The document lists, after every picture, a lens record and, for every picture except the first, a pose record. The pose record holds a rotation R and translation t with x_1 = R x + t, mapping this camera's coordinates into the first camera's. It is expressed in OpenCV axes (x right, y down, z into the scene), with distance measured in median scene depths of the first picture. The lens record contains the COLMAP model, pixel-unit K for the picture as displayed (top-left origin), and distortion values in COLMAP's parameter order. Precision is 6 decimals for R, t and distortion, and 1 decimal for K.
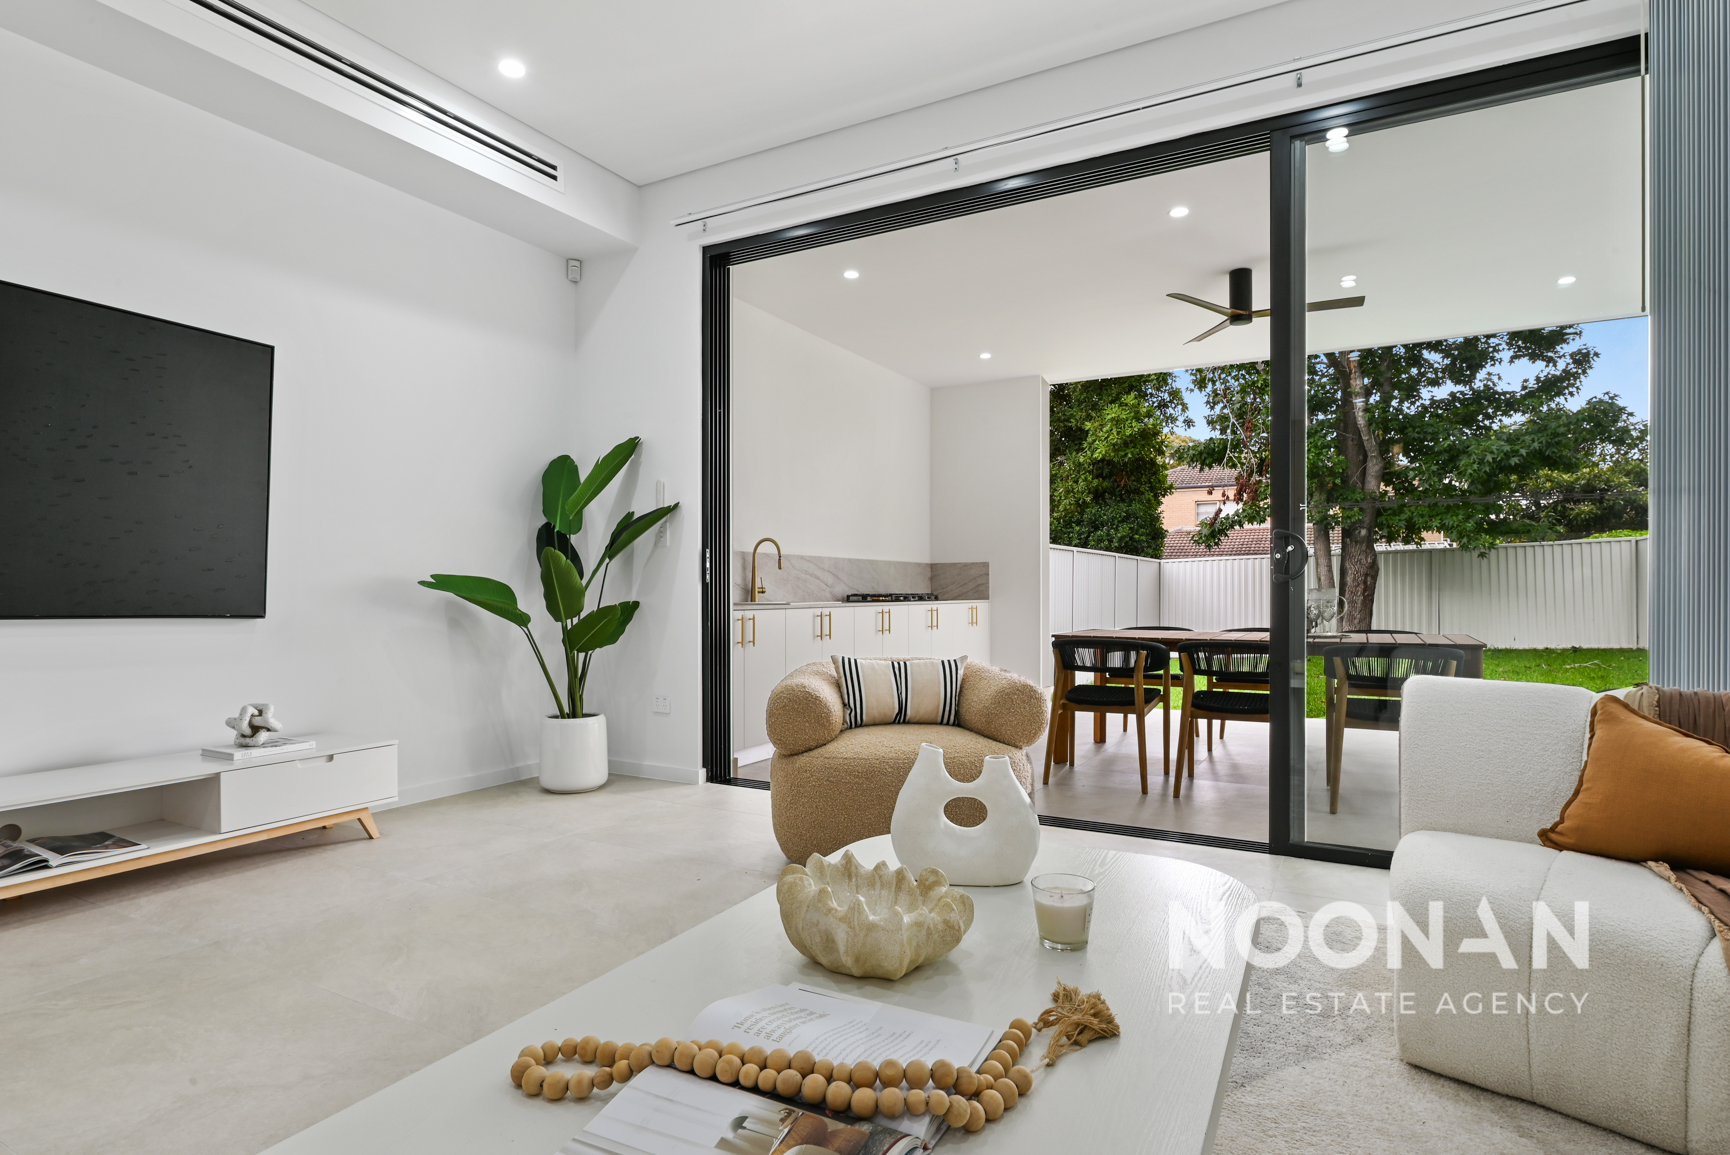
lens RADIAL K [[920.1, 0, 860.9], [0, 920.1, 580.7], [0, 0, 1]] dist [-0.002875, -0.000903]
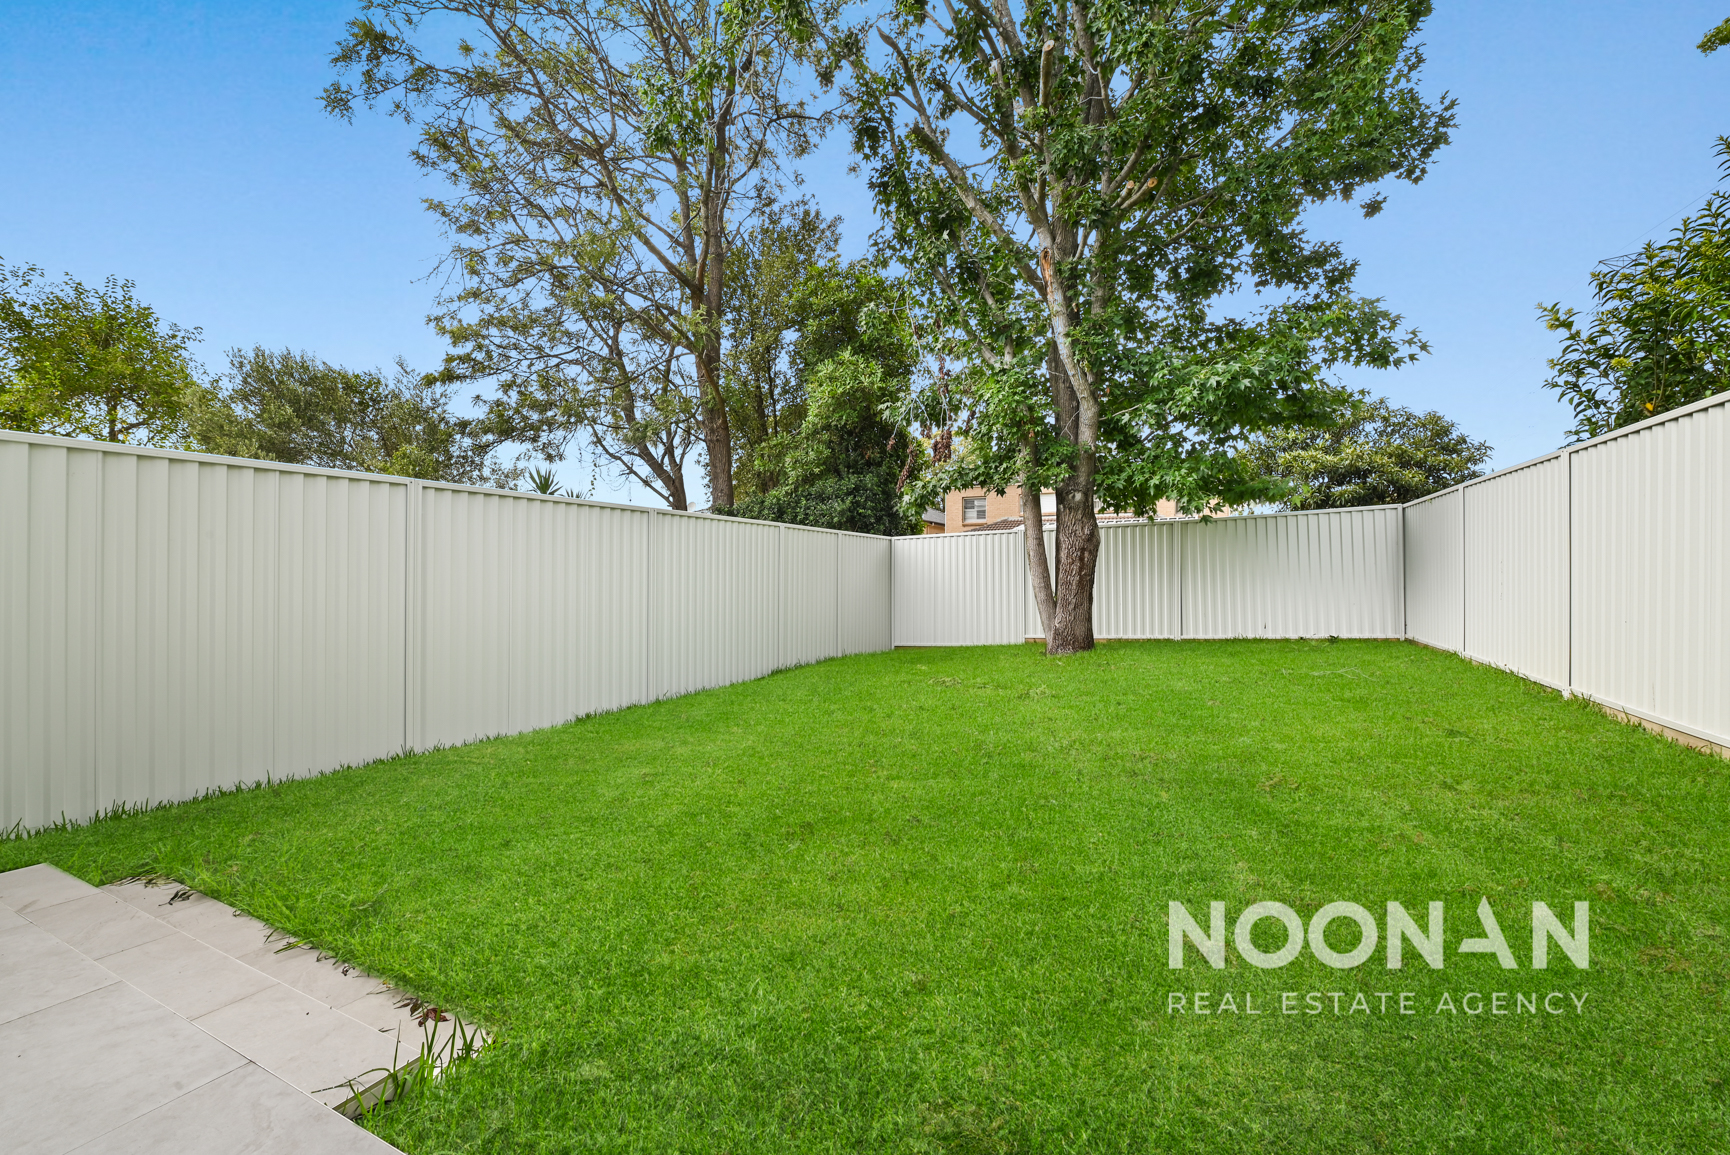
lens RADIAL K [[696.9, 0, 867.2], [0, 696.9, 568.9], [0, 0, 1]] dist [-0.001511, -0.000069]
pose [[0.998410, -0.001469, 0.056356, 0.326477], [0.001729, 0.999988, -0.004558, 0.013046], [-0.056348, 0.004648, 0.998400, 0.400343]]
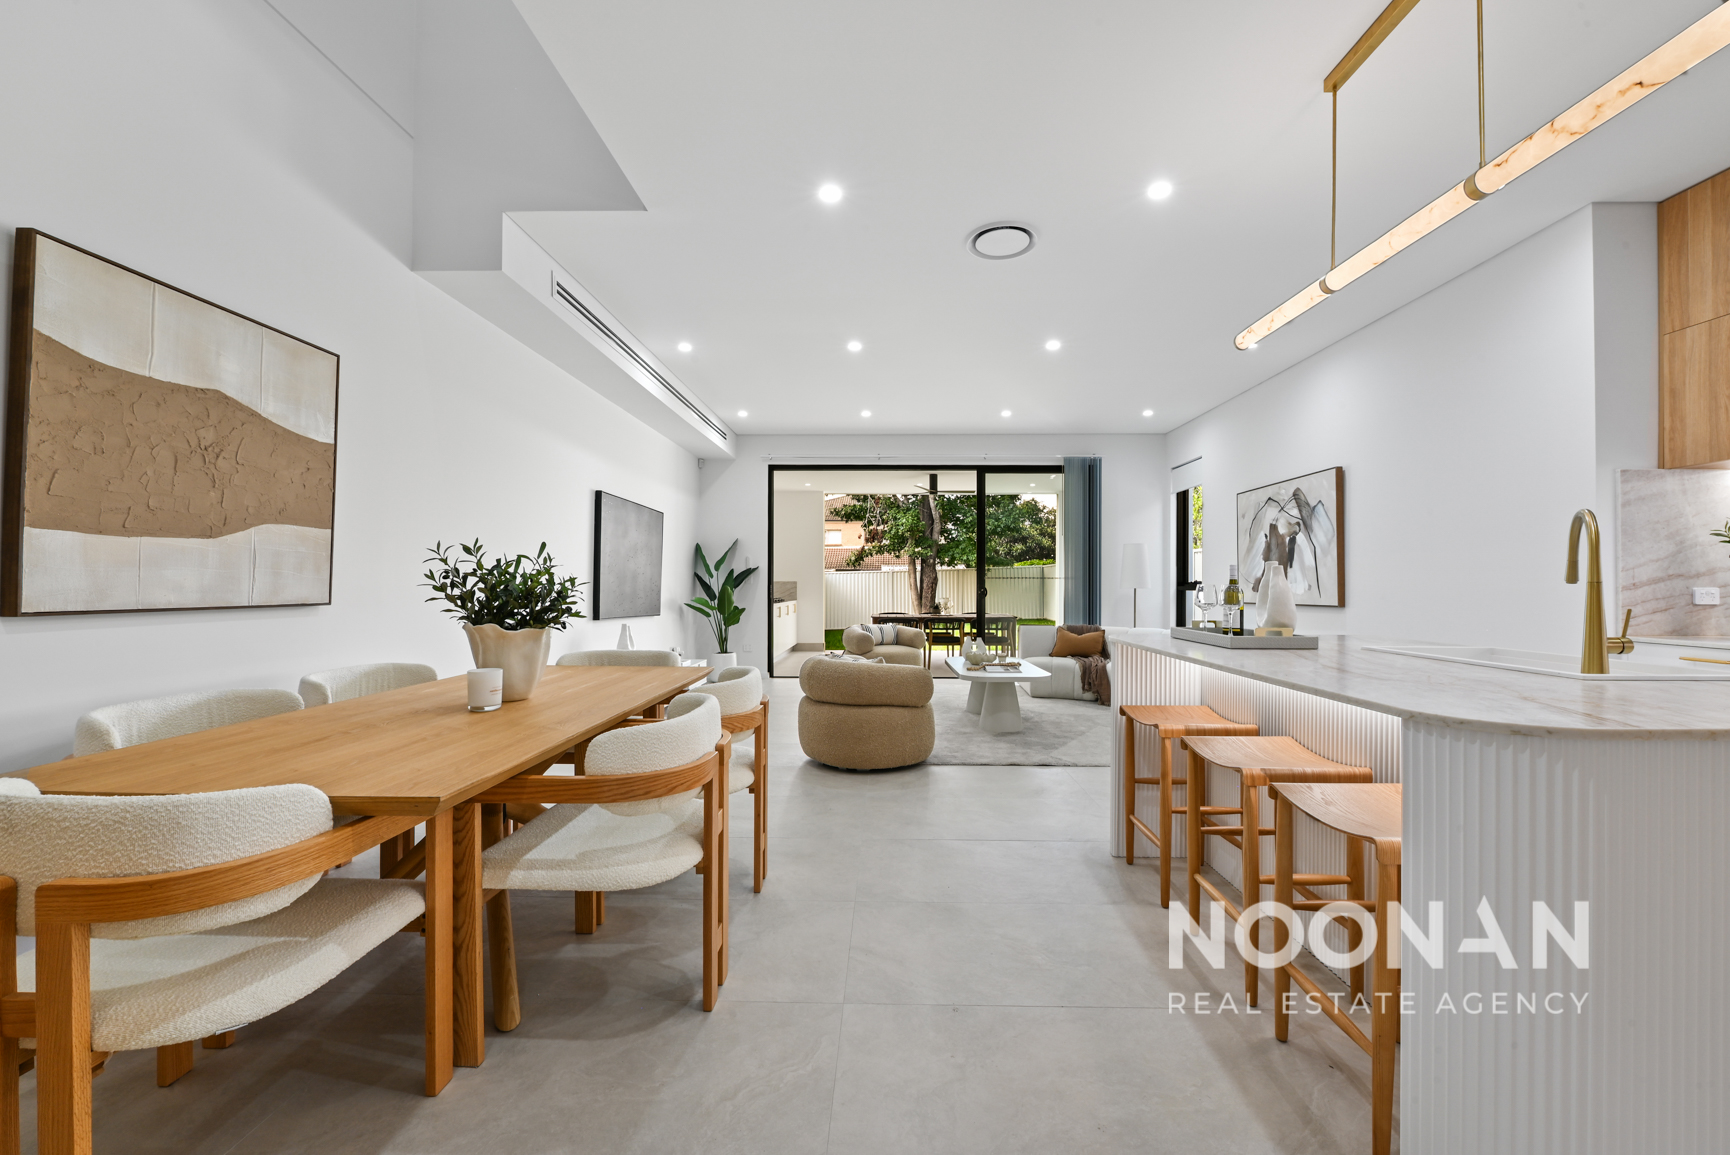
lens RADIAL K [[696.9, 0, 868.7], [0, 696.9, 578.7], [0, 0, 1]] dist [-0.001511, -0.000069]
pose [[0.890647, 0.001087, 0.454694, -0.239614], [-0.002153, 0.999996, 0.001827, -0.017107], [-0.454690, -0.002606, 0.890646, -0.247478]]
